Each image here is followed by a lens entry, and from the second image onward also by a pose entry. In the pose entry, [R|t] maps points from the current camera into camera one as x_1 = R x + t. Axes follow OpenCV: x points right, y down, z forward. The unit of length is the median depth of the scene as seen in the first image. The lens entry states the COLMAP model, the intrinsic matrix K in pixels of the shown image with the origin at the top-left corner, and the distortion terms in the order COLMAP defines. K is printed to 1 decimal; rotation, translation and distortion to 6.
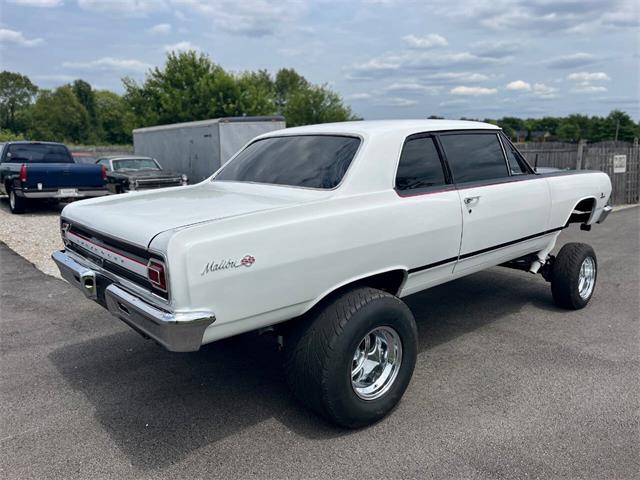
lens RADIAL K [[485.3, 0, 323.4], [0, 485.3, 240.3], [0, 0, 1]] dist [0.080499, -0.105717]
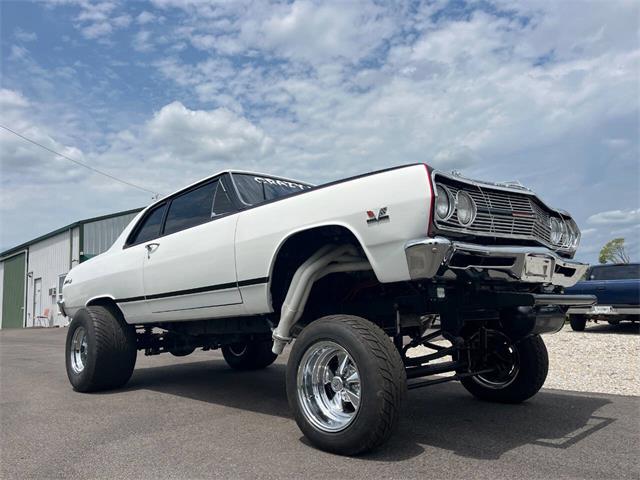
lens RADIAL K [[486.7, 0, 320.3], [0, 486.7, 242.6], [0, 0, 1]] dist [0.075945, -0.108786]
pose [[0.052496, -0.140654, -0.988666, 0.331287], [-0.157008, 0.976555, -0.147268, 0.003308], [0.986201, 0.162960, 0.029182, 0.305796]]
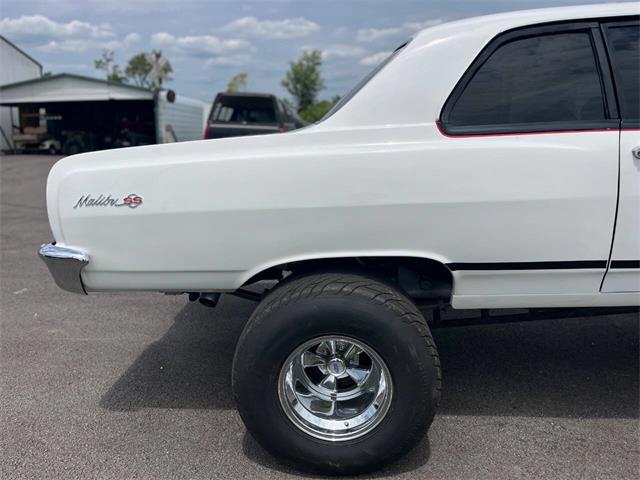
lens RADIAL K [[484.8, 0, 321.8], [0, 484.8, 247.3], [0, 0, 1]] dist [0.084848, -0.118120]
pose [[0.714781, 0.152650, -0.682485, 0.093534], [-0.115920, 0.988249, 0.099634, 0.000300], [0.689674, 0.007897, 0.724077, 0.094161]]
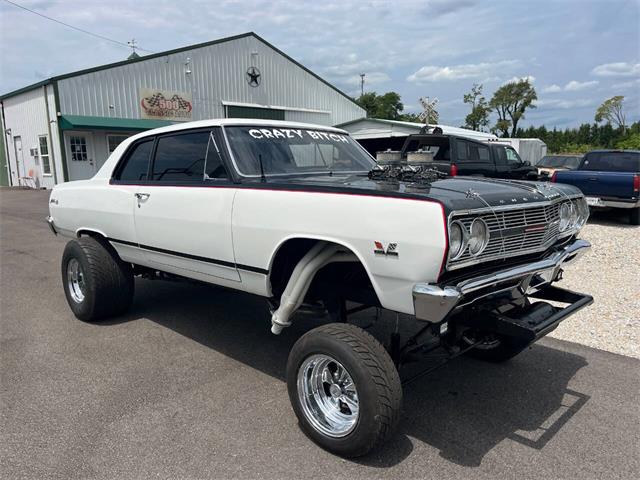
lens RADIAL K [[484.8, 0, 321.8], [0, 484.8, 247.3], [0, 0, 1]] dist [0.084848, -0.118120]
pose [[0.078226, 0.174977, -0.981460, 0.322821], [-0.183070, 0.970257, 0.158388, -0.049334], [0.979983, 0.167286, 0.107932, 0.292353]]
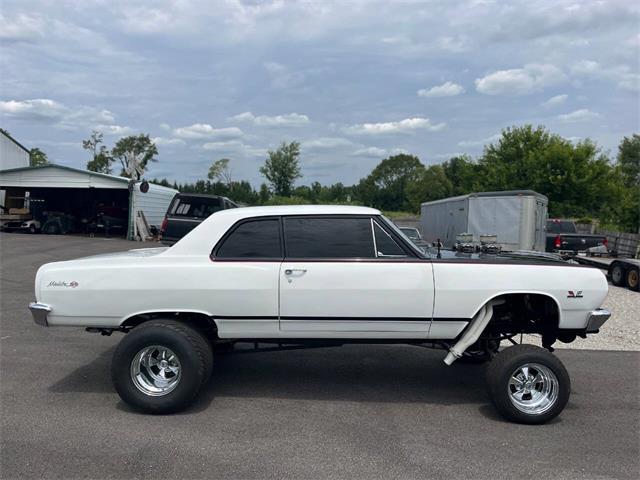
lens RADIAL K [[490.3, 0, 320.1], [0, 490.3, 247.0], [0, 0, 1]] dist [0.073288, -0.090075]
pose [[0.737232, 0.065817, -0.672426, 0.262279], [-0.150922, 0.986138, -0.068945, -0.015643], [0.658568, 0.152312, 0.736946, 0.032430]]
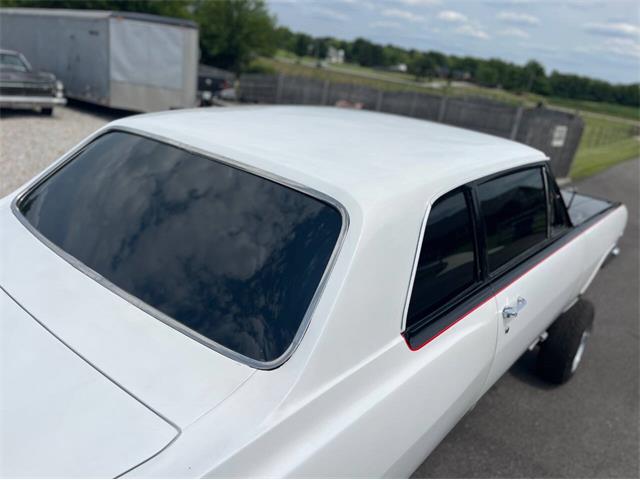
lens RADIAL K [[484.8, 0, 321.8], [0, 484.8, 247.3], [0, 0, 1]] dist [0.084848, -0.118120]
pose [[0.979105, 0.074554, 0.189196, -0.003796], [-0.107006, 0.980036, 0.167571, -0.049972], [-0.172926, -0.184314, 0.967535, 0.116881]]
